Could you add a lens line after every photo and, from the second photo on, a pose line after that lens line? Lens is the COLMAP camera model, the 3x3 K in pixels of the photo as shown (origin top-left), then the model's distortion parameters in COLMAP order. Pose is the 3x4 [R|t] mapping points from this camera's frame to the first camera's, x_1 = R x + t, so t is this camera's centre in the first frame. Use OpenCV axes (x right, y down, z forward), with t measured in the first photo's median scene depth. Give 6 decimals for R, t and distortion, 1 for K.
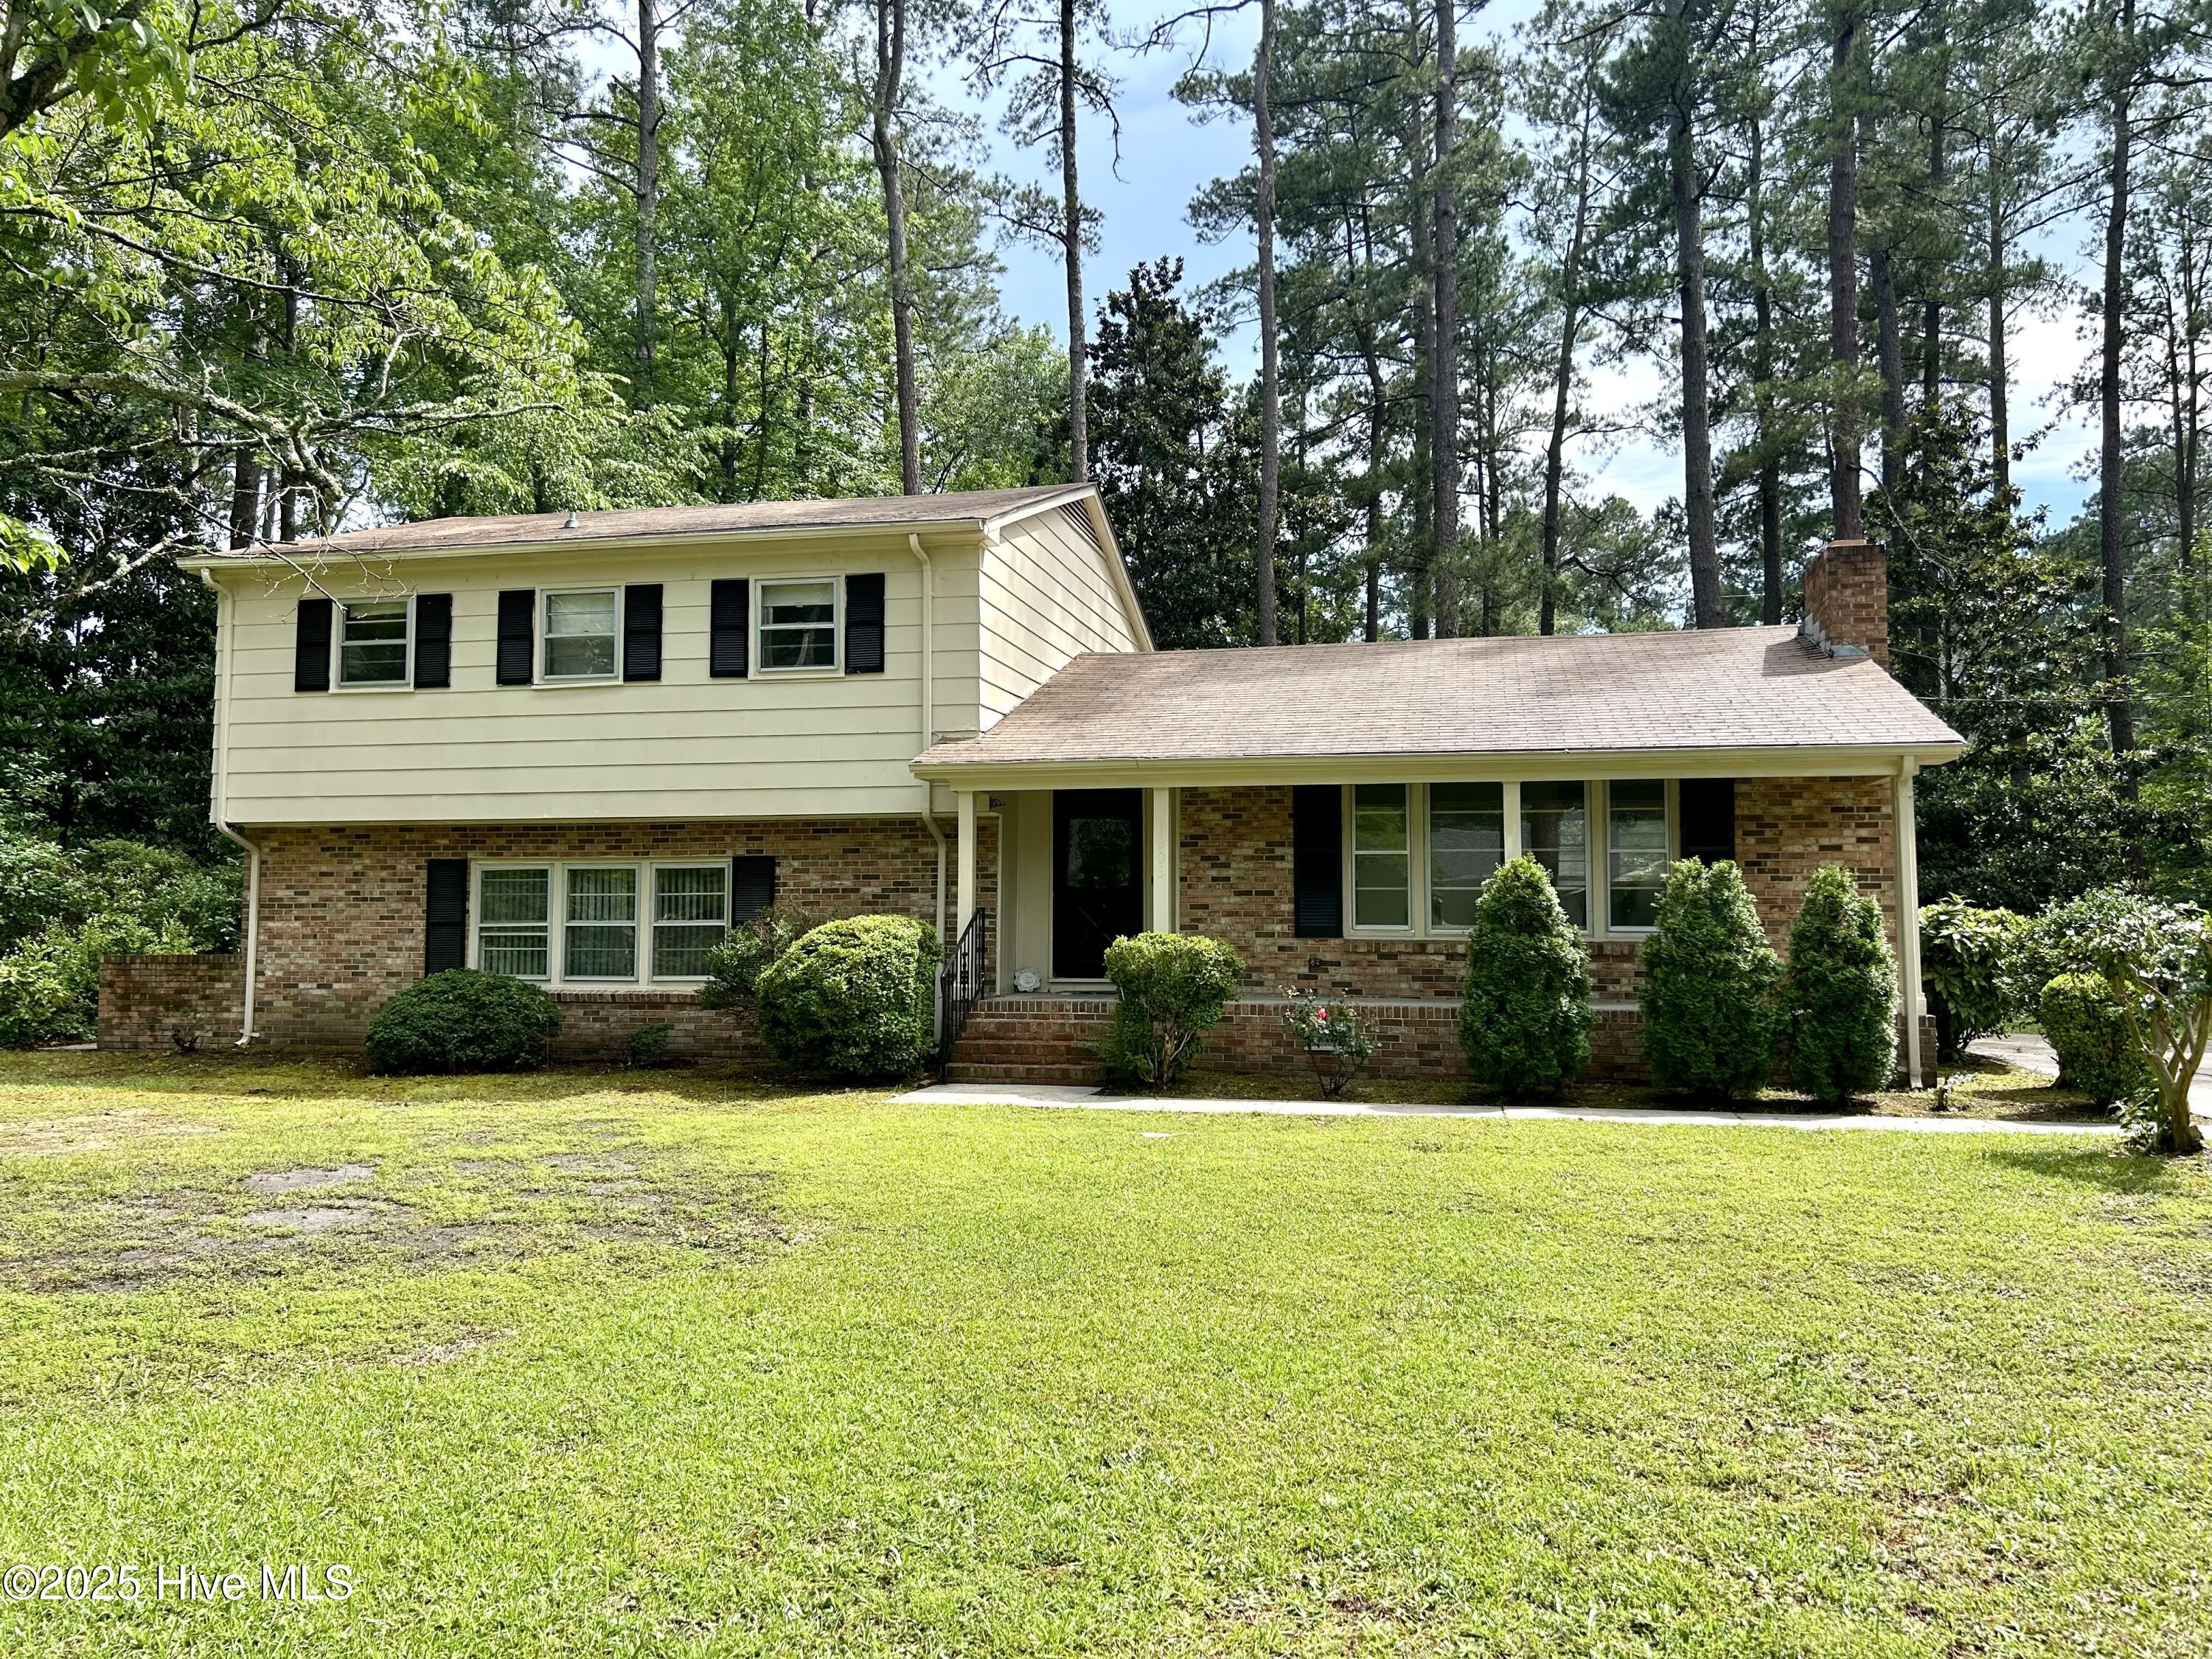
lens RADIAL K [[1653.0, 0, 1106.0], [0, 1653.0, 829.5], [0, 0, 1]] dist [0.115190, -0.227630]
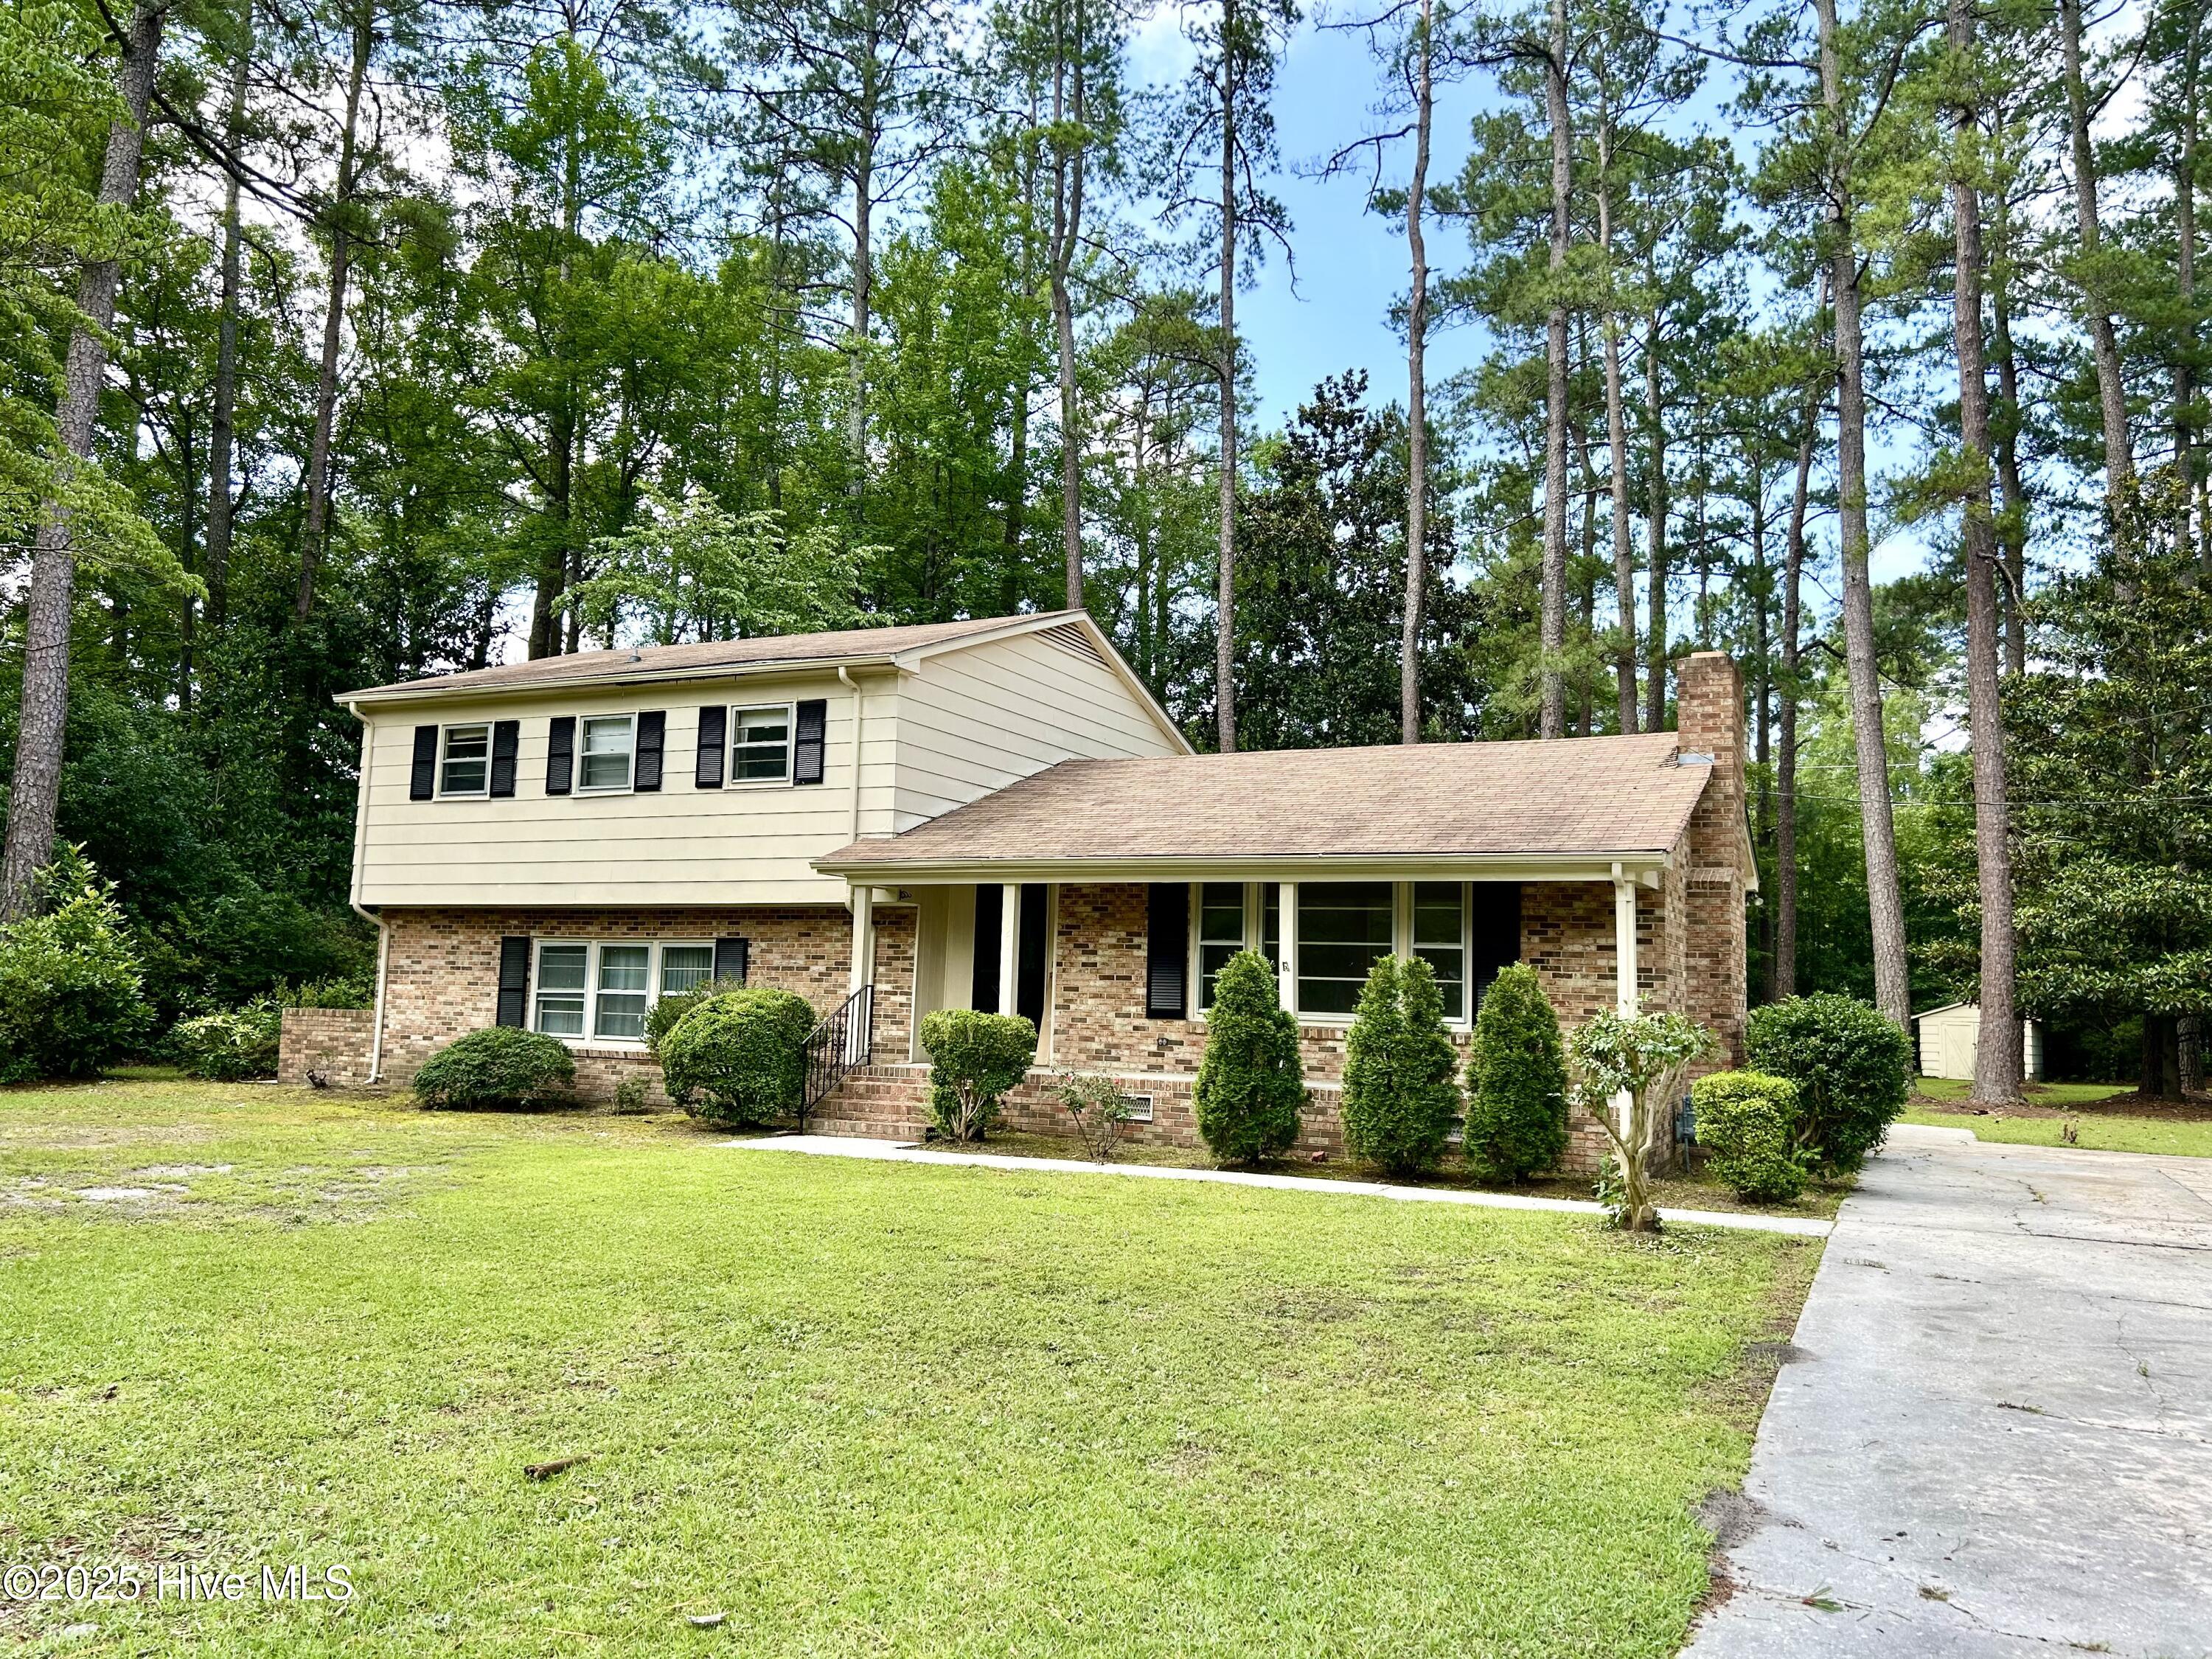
lens RADIAL K [[1653.0, 0, 1106.0], [0, 1653.0, 829.5], [0, 0, 1]] dist [0.115190, -0.227630]
pose [[0.972343, 0.001656, -0.233551, 0.320614], [-0.013054, 0.998797, -0.047267, -0.008325], [0.233192, 0.049008, 0.971195, -0.089646]]
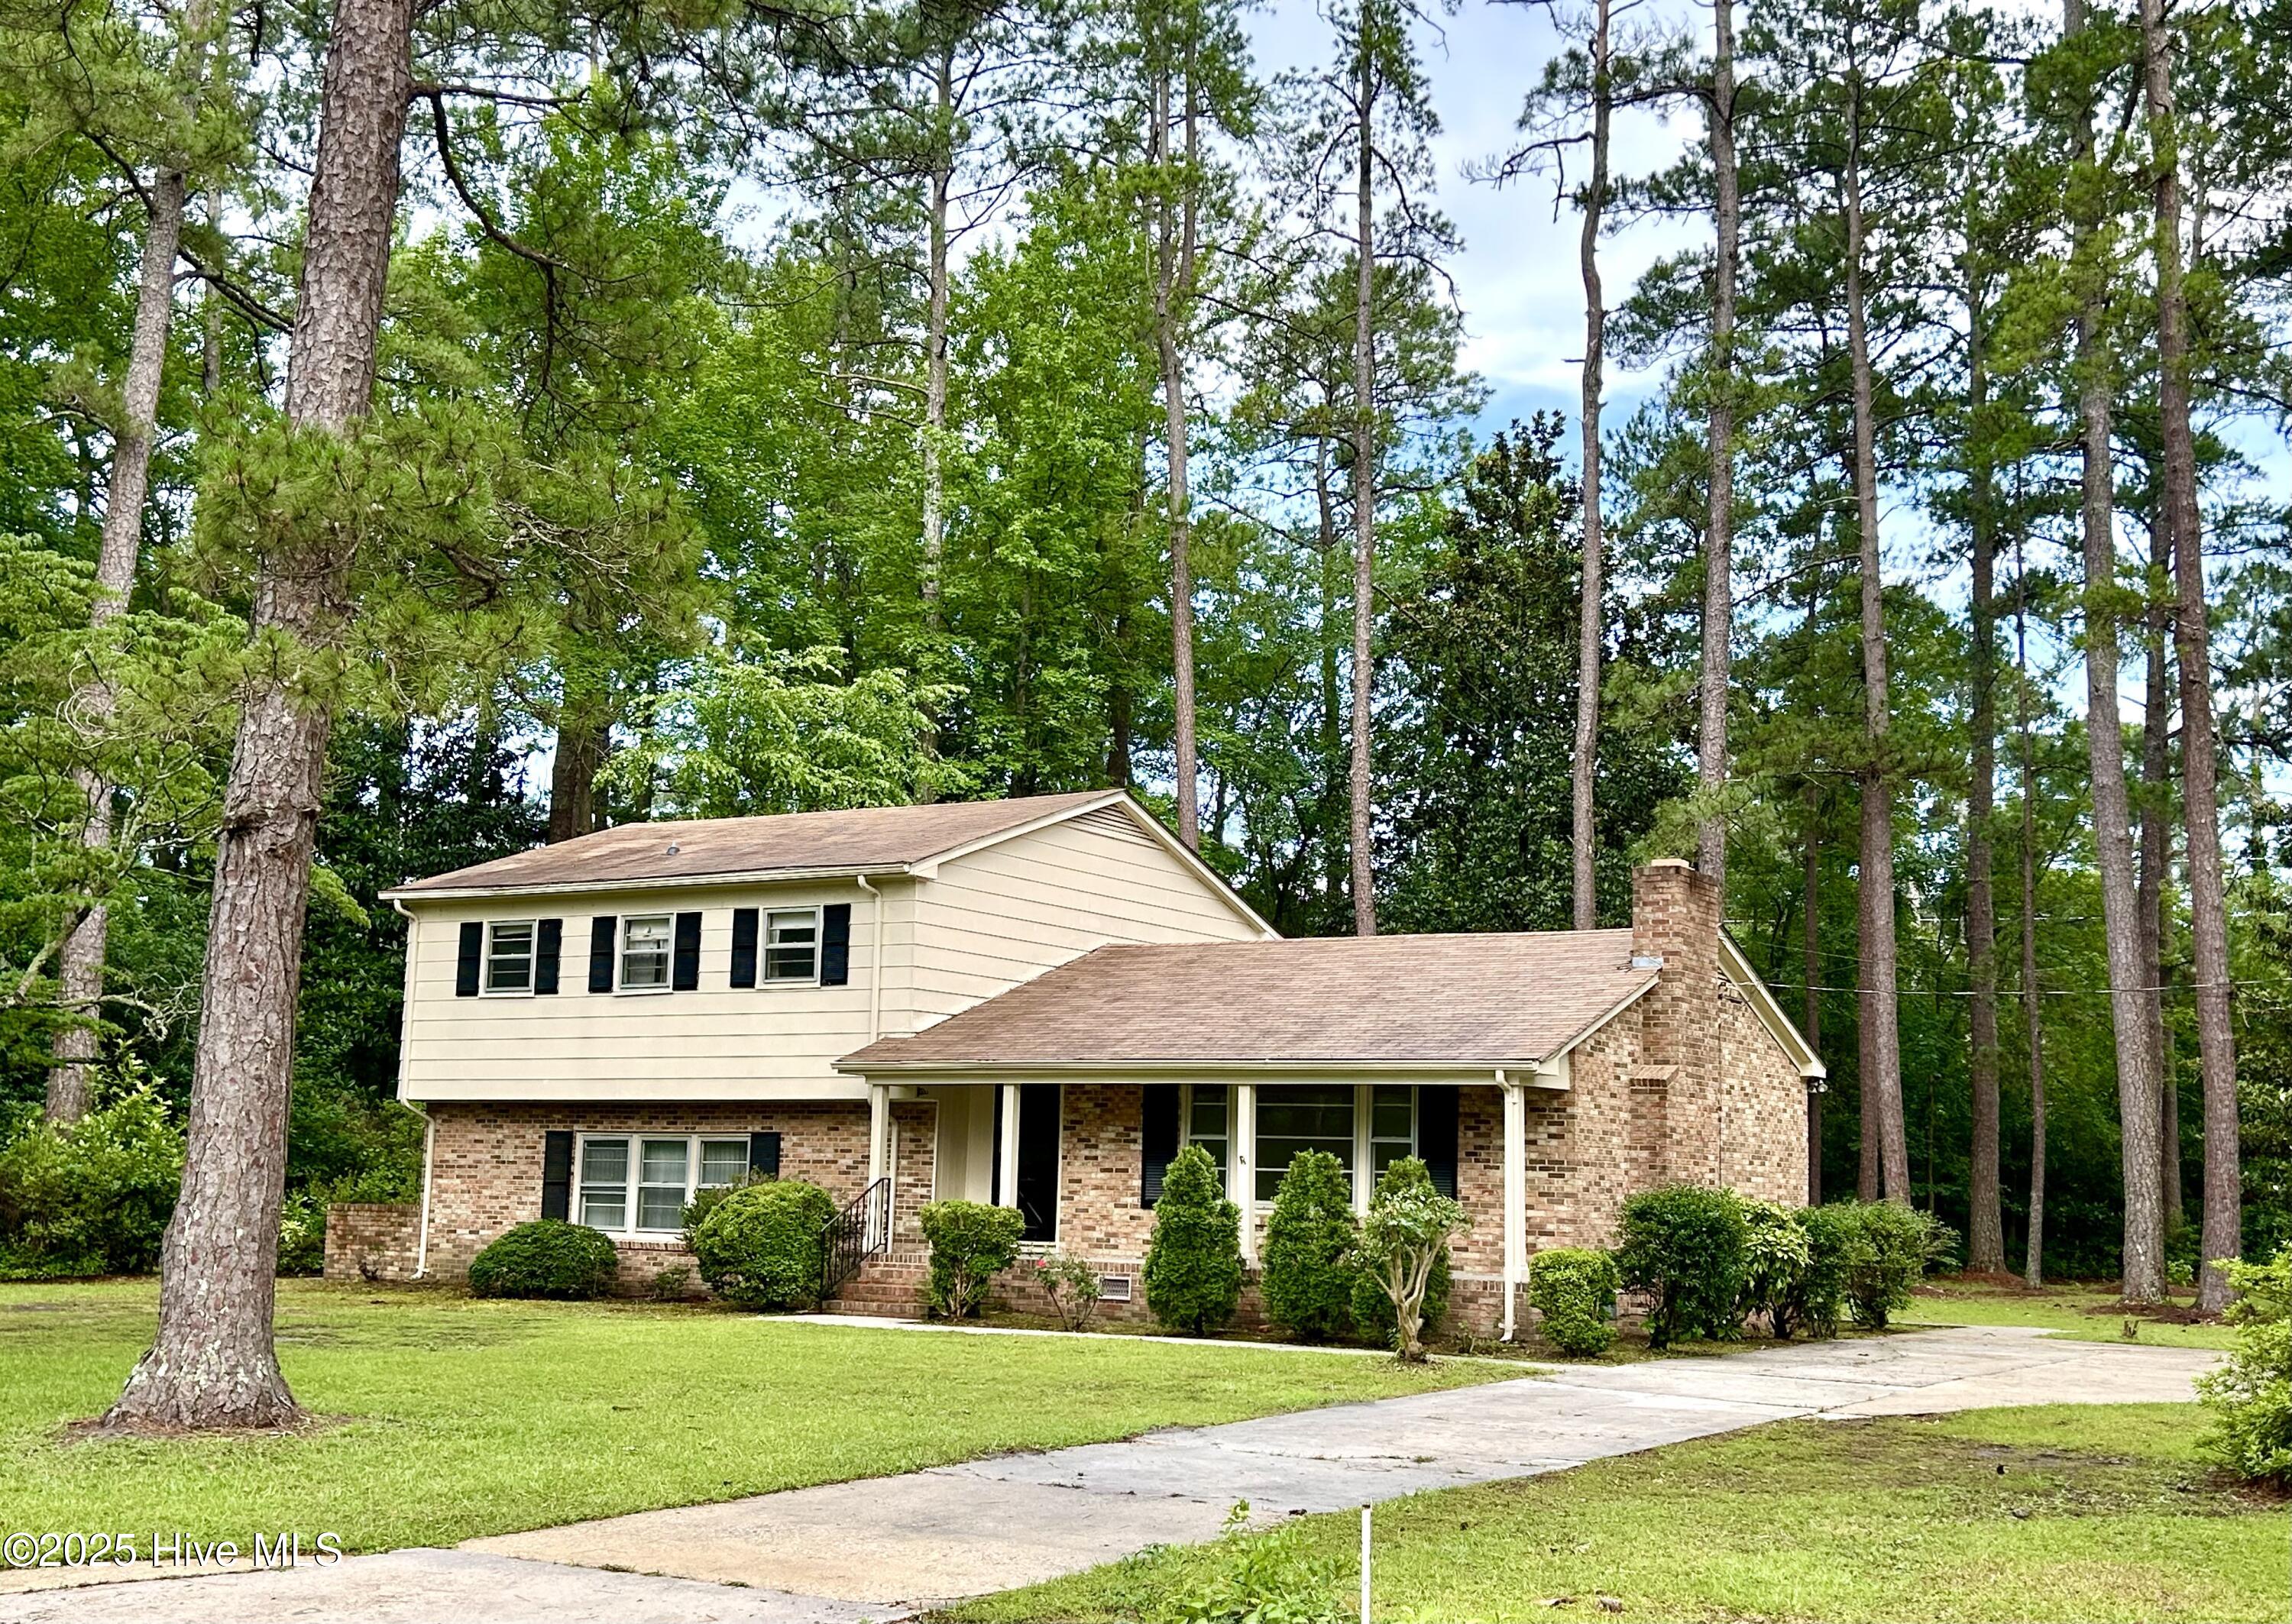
lens RADIAL K [[2570.6, 0, 1168.9], [0, 2570.6, 900.5], [0, 0, 1]] dist [0.137993, -0.018040]
pose [[0.946575, -0.013349, -0.322206, 0.675573], [-0.005548, 0.998321, -0.057661, -0.045490], [0.322435, 0.056368, 0.944912, -0.698716]]
